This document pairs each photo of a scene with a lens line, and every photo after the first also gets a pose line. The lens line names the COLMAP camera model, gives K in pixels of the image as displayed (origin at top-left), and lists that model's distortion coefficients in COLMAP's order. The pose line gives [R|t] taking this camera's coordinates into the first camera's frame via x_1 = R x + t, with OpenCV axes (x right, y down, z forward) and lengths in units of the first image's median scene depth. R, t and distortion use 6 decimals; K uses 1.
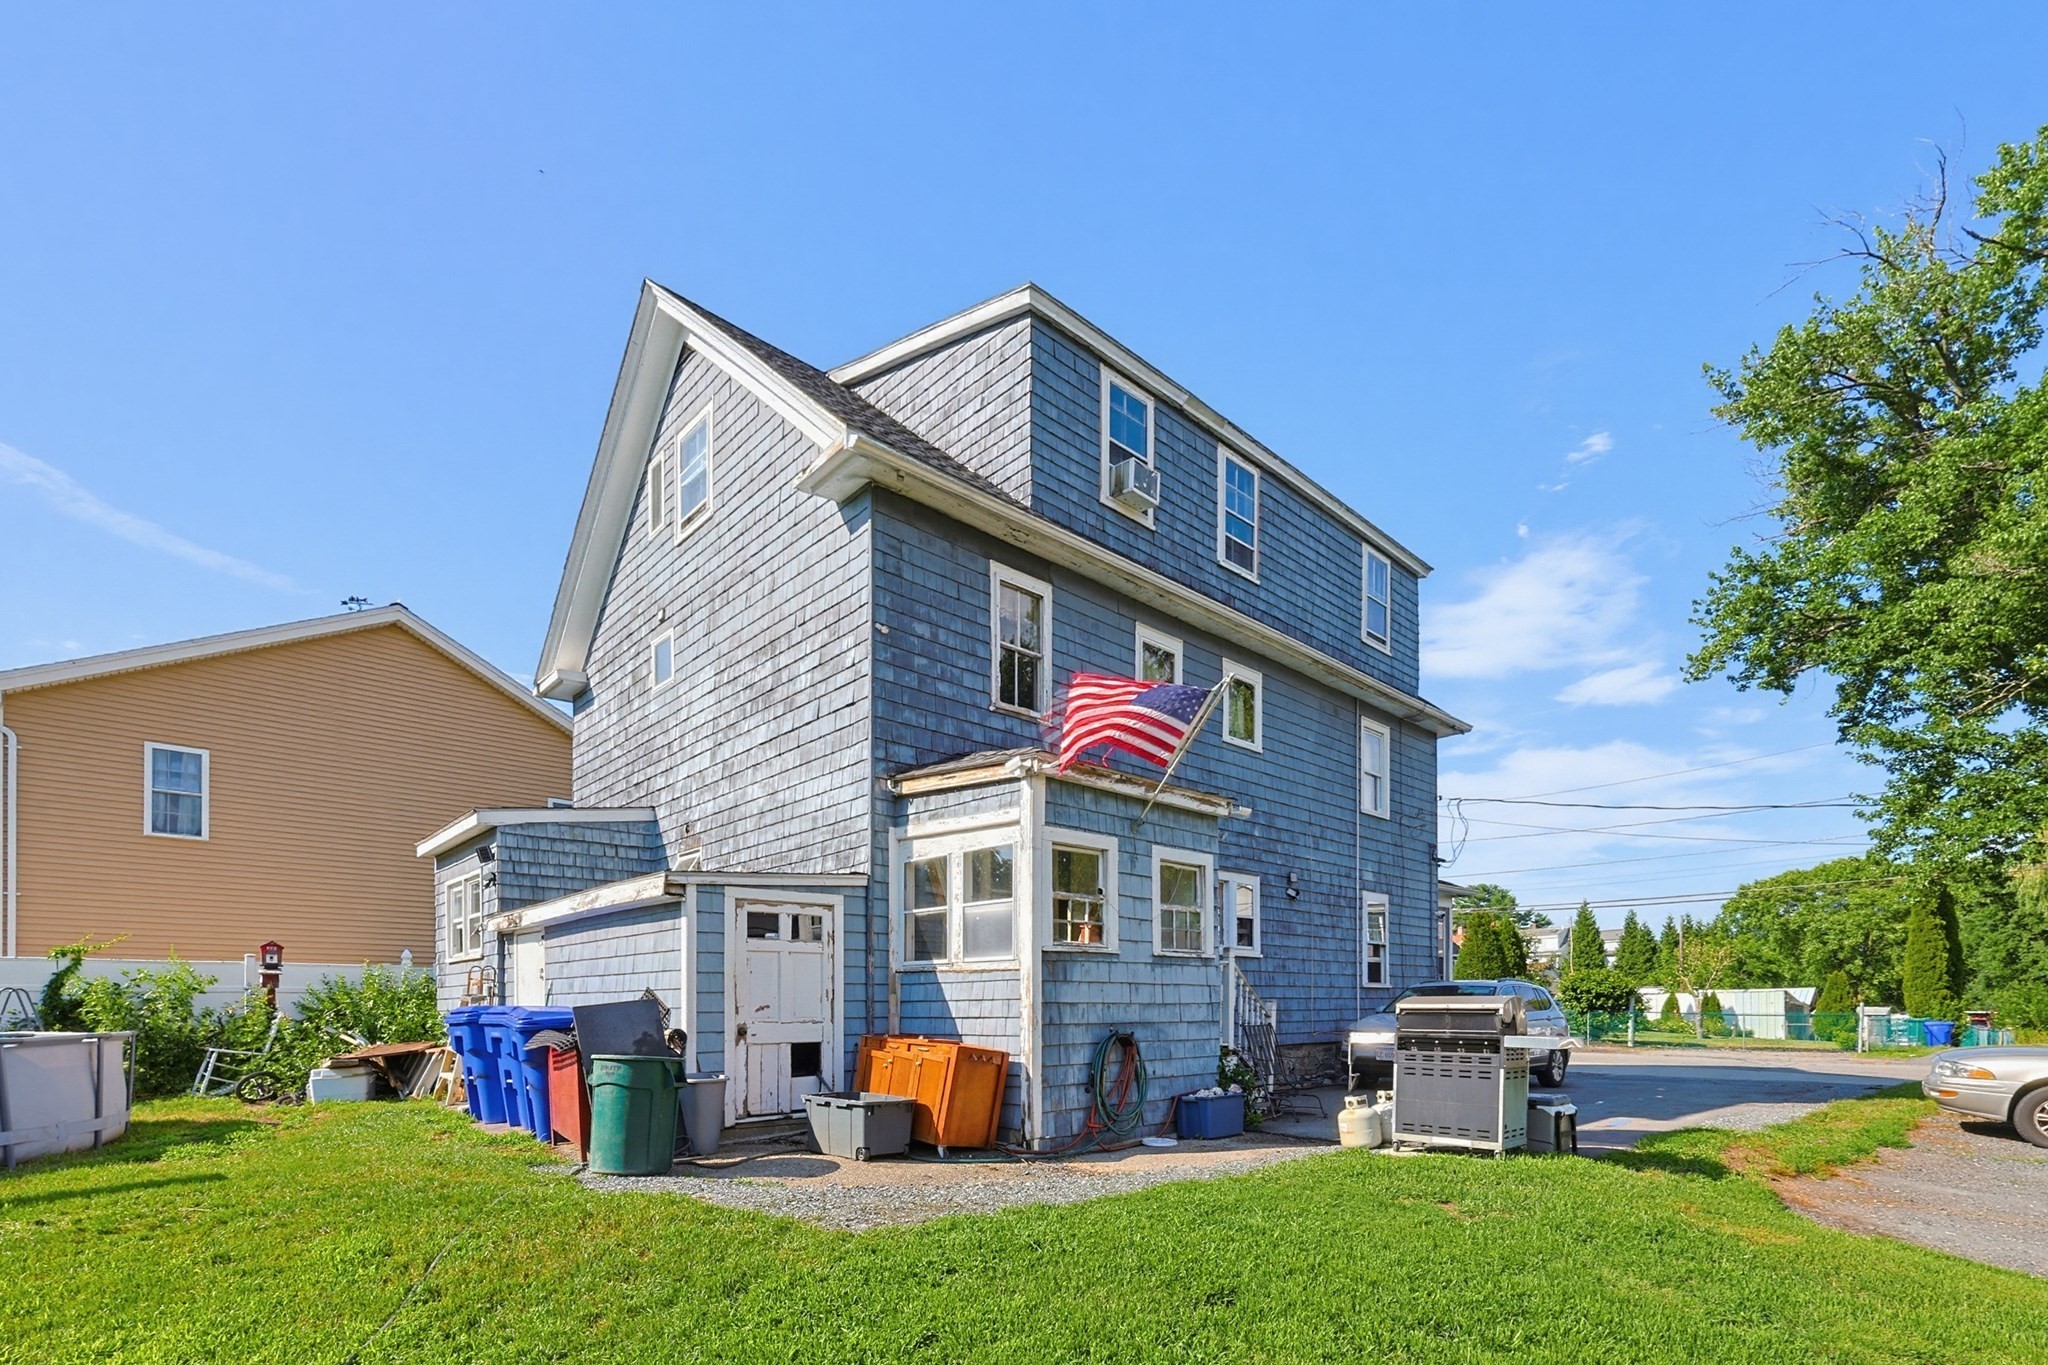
lens RADIAL K [[951.5, 0, 1039.9], [0, 951.5, 996.1], [0, 0, 1]] dist [0.002809, 0.000154]
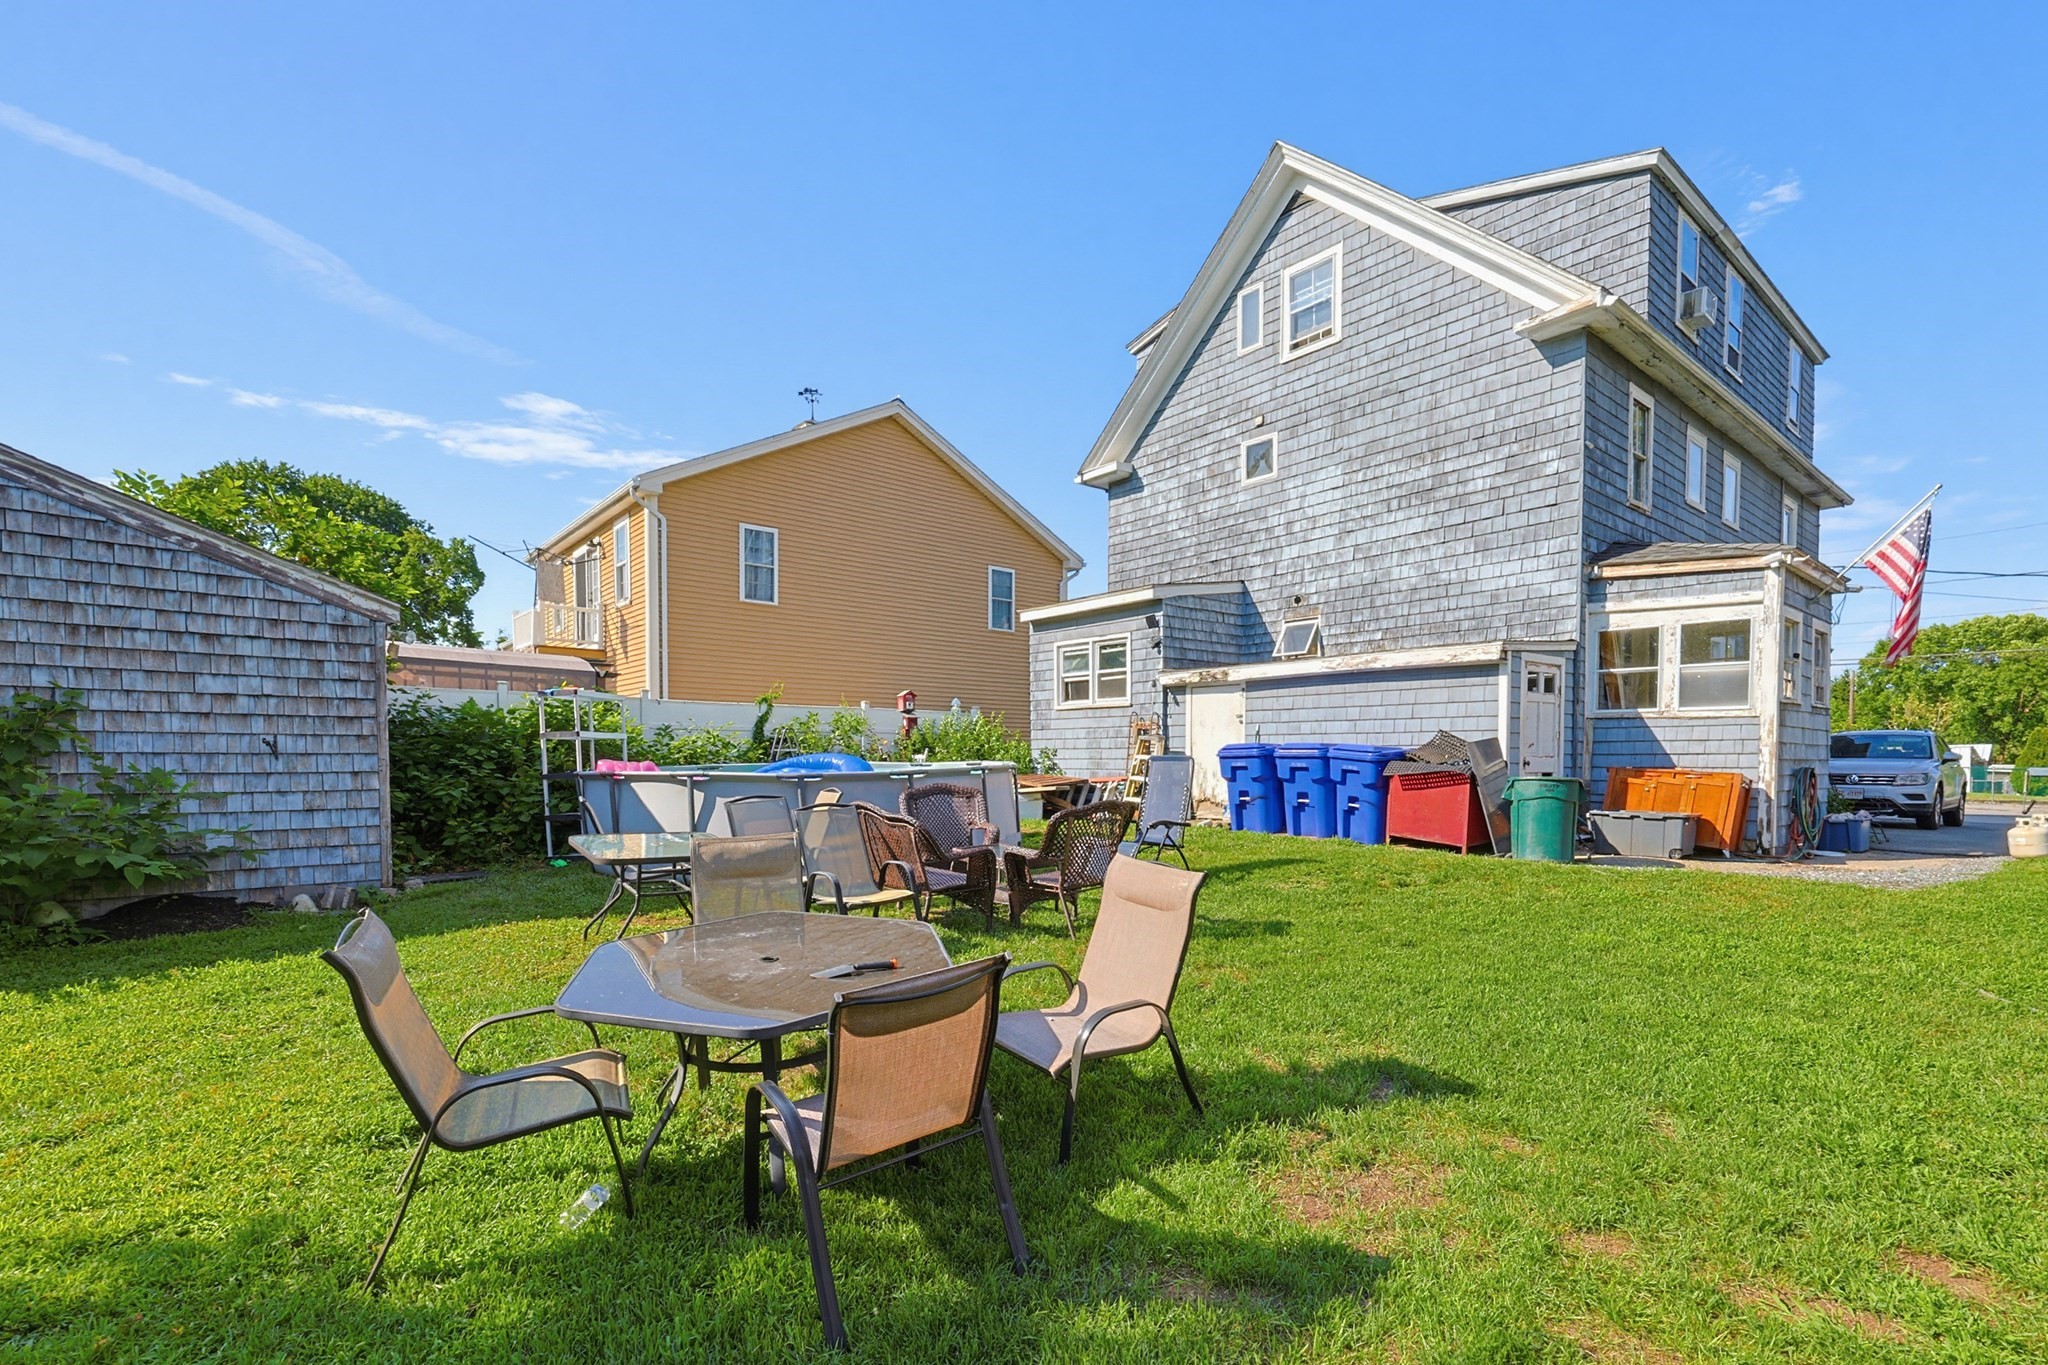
lens RADIAL K [[951.5, 0, 1028.9], [0, 951.5, 776.9], [0, 0, 1]] dist [0.002809, 0.000154]
pose [[0.998410, 0.011259, -0.055231, -0.722841], [-0.009577, 0.999485, 0.030622, 0.017629], [0.055547, -0.030045, 0.998004, -0.267889]]
